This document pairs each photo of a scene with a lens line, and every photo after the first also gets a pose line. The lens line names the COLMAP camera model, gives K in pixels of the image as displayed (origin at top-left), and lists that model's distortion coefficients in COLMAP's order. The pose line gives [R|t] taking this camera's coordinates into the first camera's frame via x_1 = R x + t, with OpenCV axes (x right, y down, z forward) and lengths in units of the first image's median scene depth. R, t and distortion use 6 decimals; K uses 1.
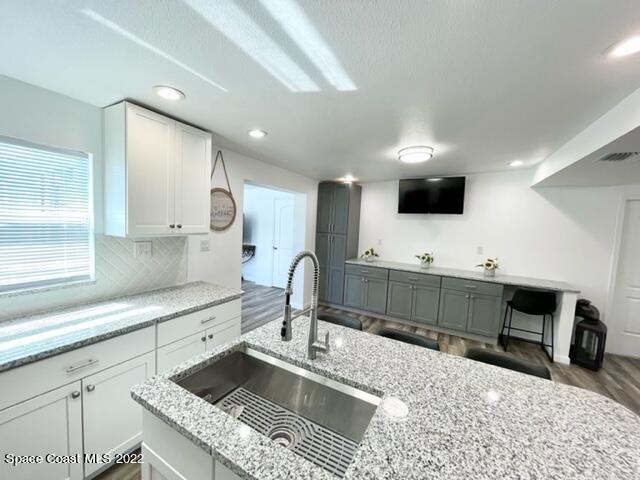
lens RADIAL K [[259.4, 0, 318.4], [0, 259.4, 240.4], [0, 0, 1]] dist [-0.001559, 0.001090]
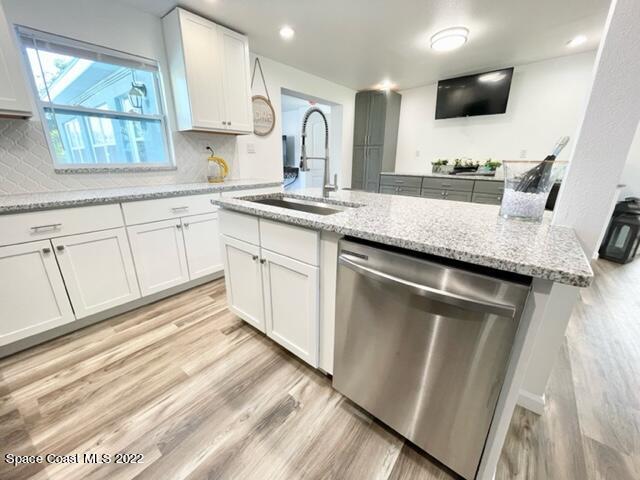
lens RADIAL K [[259.4, 0, 317.6], [0, 259.4, 237.2], [0, 0, 1]] dist [-0.001559, 0.001090]
pose [[0.983110, 0.016405, -0.182281, 0.081664], [0.025108, 0.974468, 0.223116, 0.151813], [0.181288, -0.223924, 0.957597, -0.168392]]
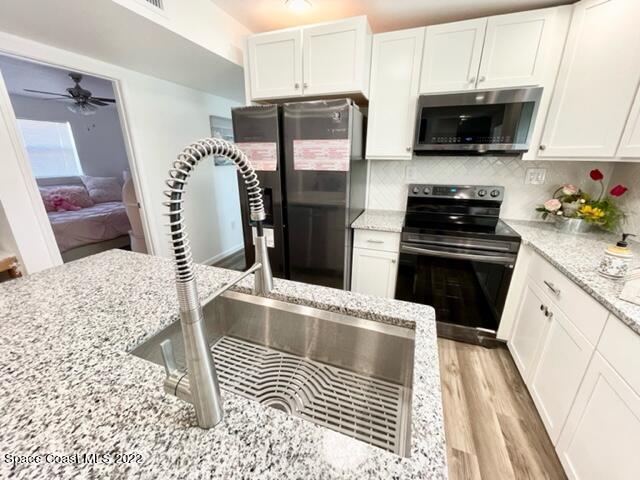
lens RADIAL K [[259.4, 0, 316.4], [0, 259.4, 241.0], [0, 0, 1]] dist [-0.001559, 0.001090]
pose [[-0.987531, 0.006290, -0.157298, -0.062326], [-0.053416, 0.926532, 0.372405, 0.007077], [0.148084, 0.376164, -0.914643, 0.573791]]
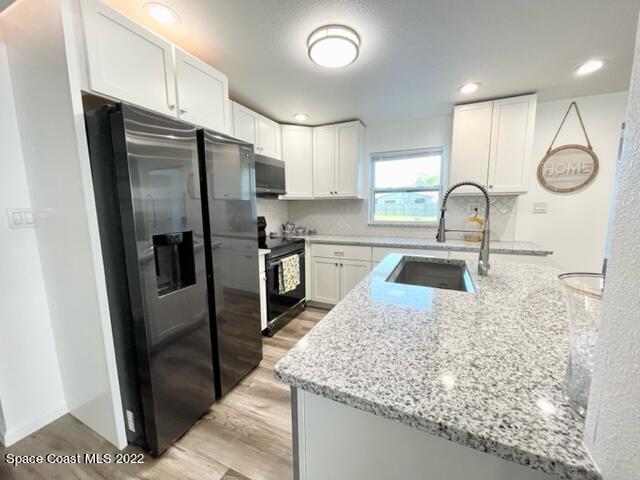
lens RADIAL K [[259.4, 0, 324.1], [0, 259.4, 240.8], [0, 0, 1]] dist [-0.001559, 0.001090]
pose [[0.093666, 0.090233, -0.991506, 0.466982], [-0.054354, 0.994863, 0.085404, 0.101456], [0.994119, 0.045892, 0.098089, 0.069319]]
